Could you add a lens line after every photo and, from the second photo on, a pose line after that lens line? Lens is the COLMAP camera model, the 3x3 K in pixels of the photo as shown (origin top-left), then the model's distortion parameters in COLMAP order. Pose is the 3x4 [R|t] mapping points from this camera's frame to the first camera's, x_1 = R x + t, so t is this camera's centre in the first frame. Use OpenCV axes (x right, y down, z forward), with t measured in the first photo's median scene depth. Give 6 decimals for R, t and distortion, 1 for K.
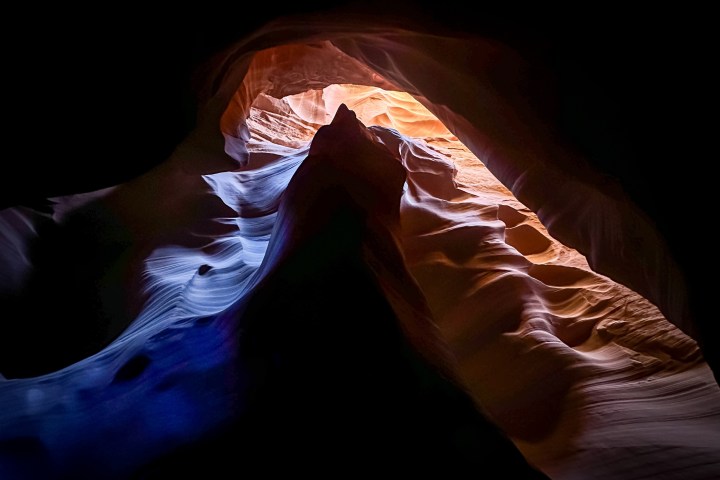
lens RADIAL K [[346.7, 0, 360.0], [0, 346.7, 240.0], [0, 0, 1]] dist [-0.000870, -0.000019]
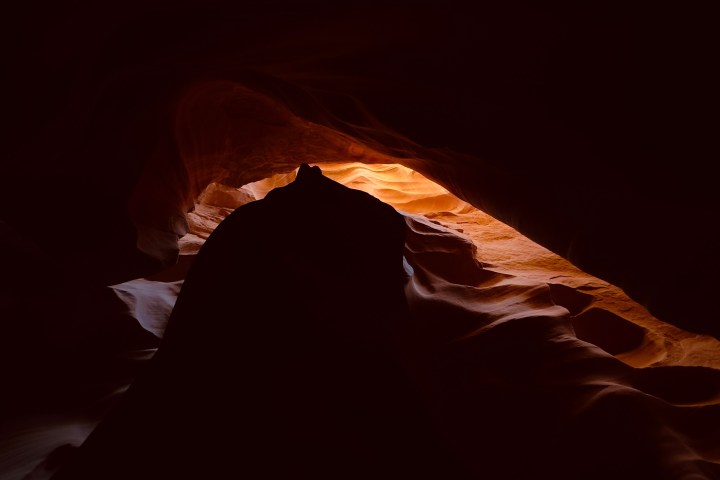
lens RADIAL K [[346.7, 0, 360.0], [0, 346.7, 240.0], [0, 0, 1]] dist [-0.000870, -0.000019]
pose [[0.993169, -0.116595, 0.004559, 0.033386], [0.111808, 0.939772, -0.322996, -0.001927], [0.033375, 0.321300, 0.946389, 0.298661]]
